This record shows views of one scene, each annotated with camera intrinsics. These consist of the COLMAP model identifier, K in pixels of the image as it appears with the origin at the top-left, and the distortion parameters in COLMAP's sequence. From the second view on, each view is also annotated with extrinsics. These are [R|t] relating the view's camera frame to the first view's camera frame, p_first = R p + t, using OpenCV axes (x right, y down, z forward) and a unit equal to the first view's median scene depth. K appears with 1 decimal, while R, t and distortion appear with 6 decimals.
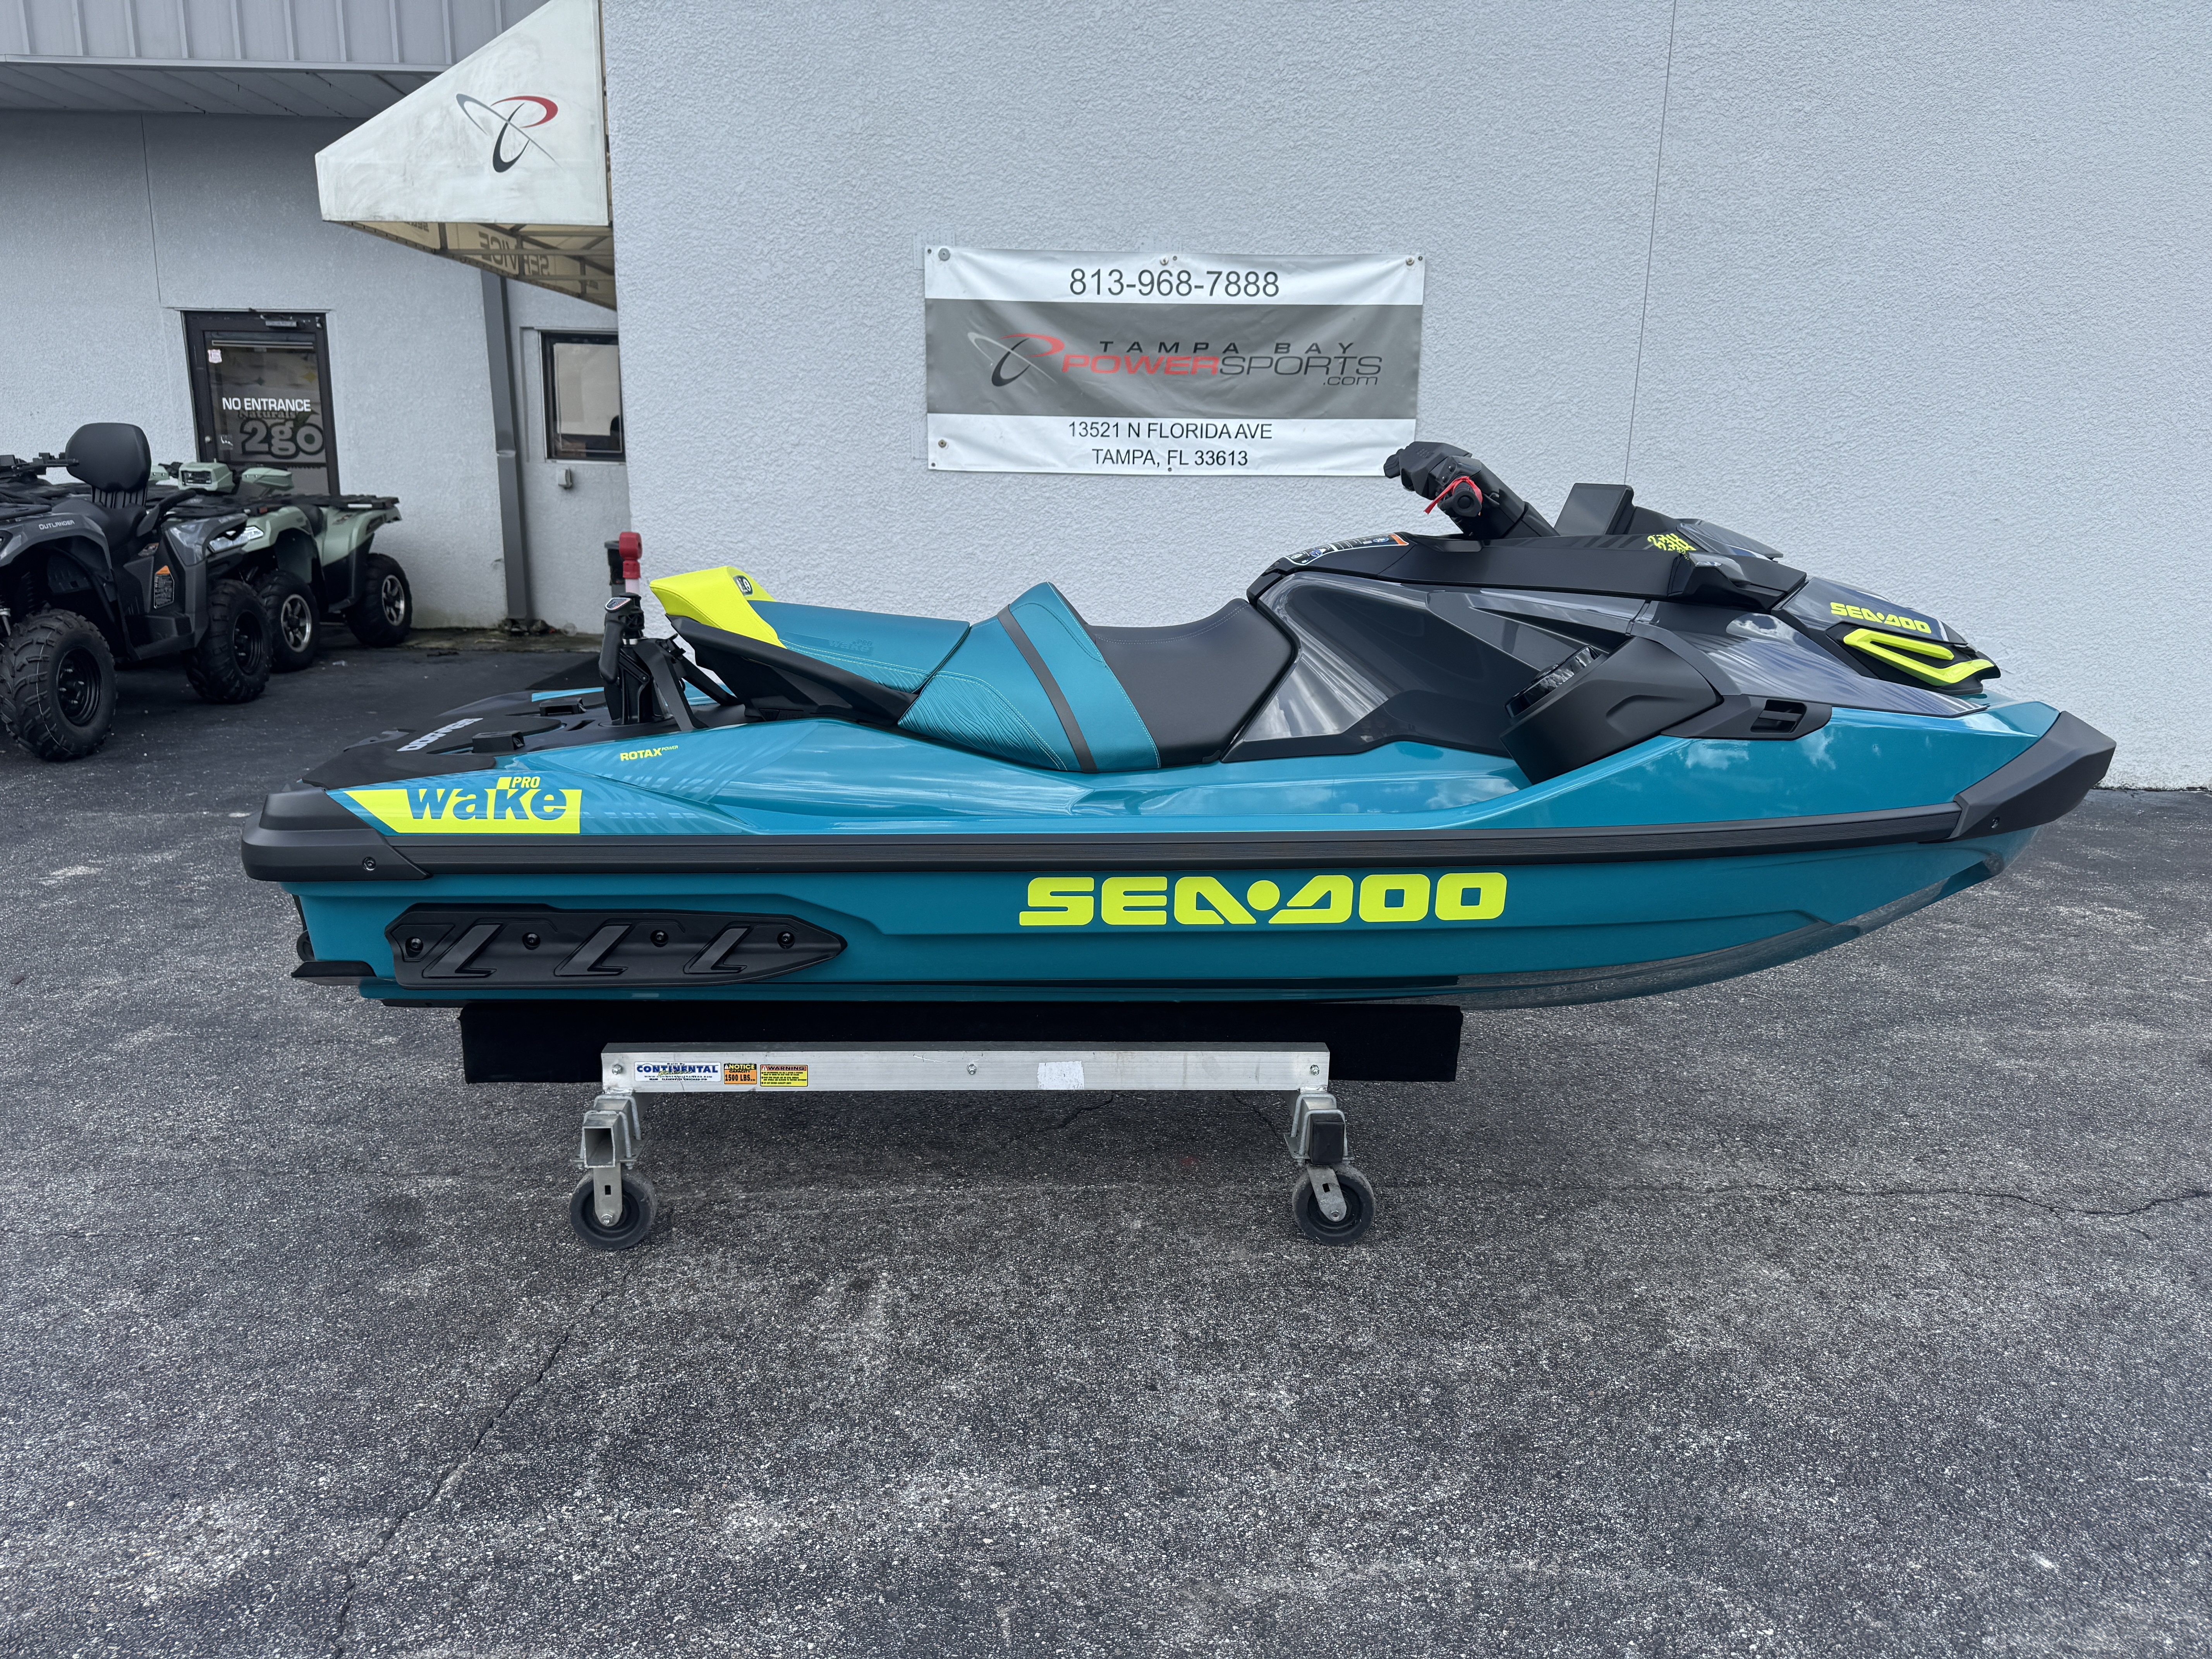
lens RADIAL K [[1574.2, 0, 1089.5], [0, 1574.2, 846.6], [0, 0, 1]] dist [0.012119, -0.020031]
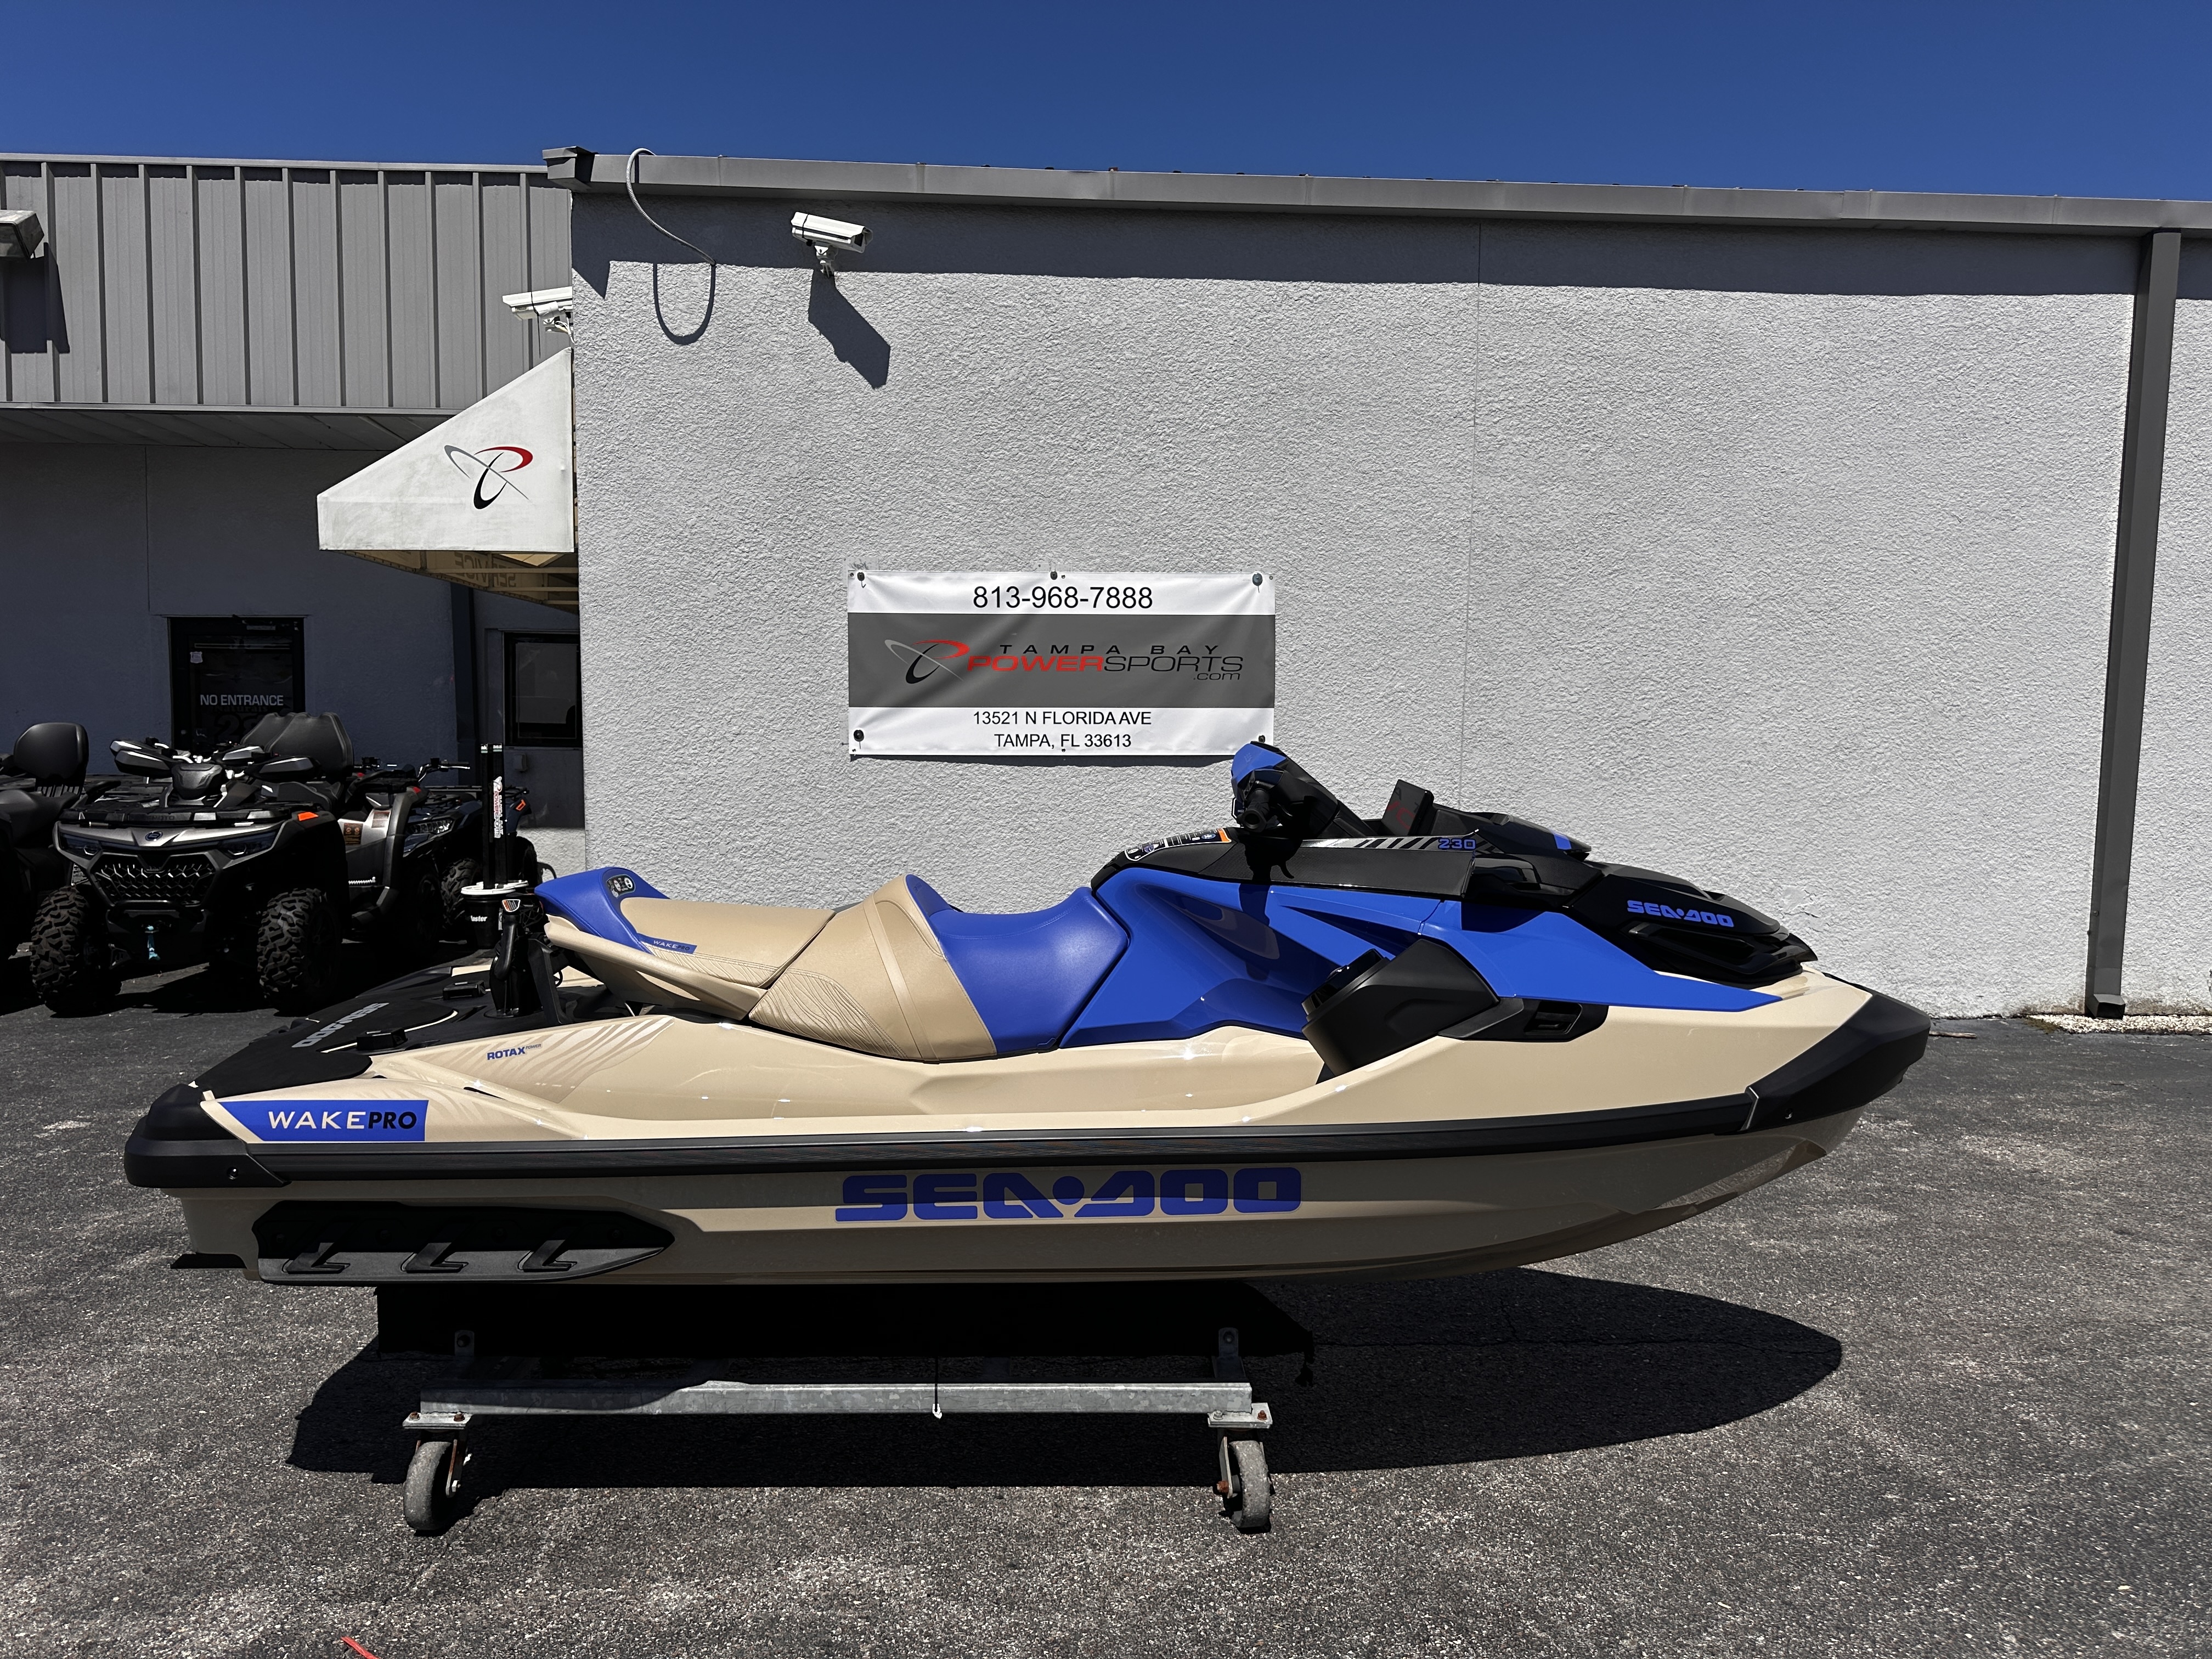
lens RADIAL K [[1580.5, 0, 1098.3], [0, 1580.5, 837.6], [0, 0, 1]] dist [0.016605, -0.027990]
pose [[0.999072, -0.016211, 0.039902, 0.027859], [0.022847, 0.984847, -0.171912, 0.018621], [-0.036511, 0.172664, 0.984304, -0.115035]]
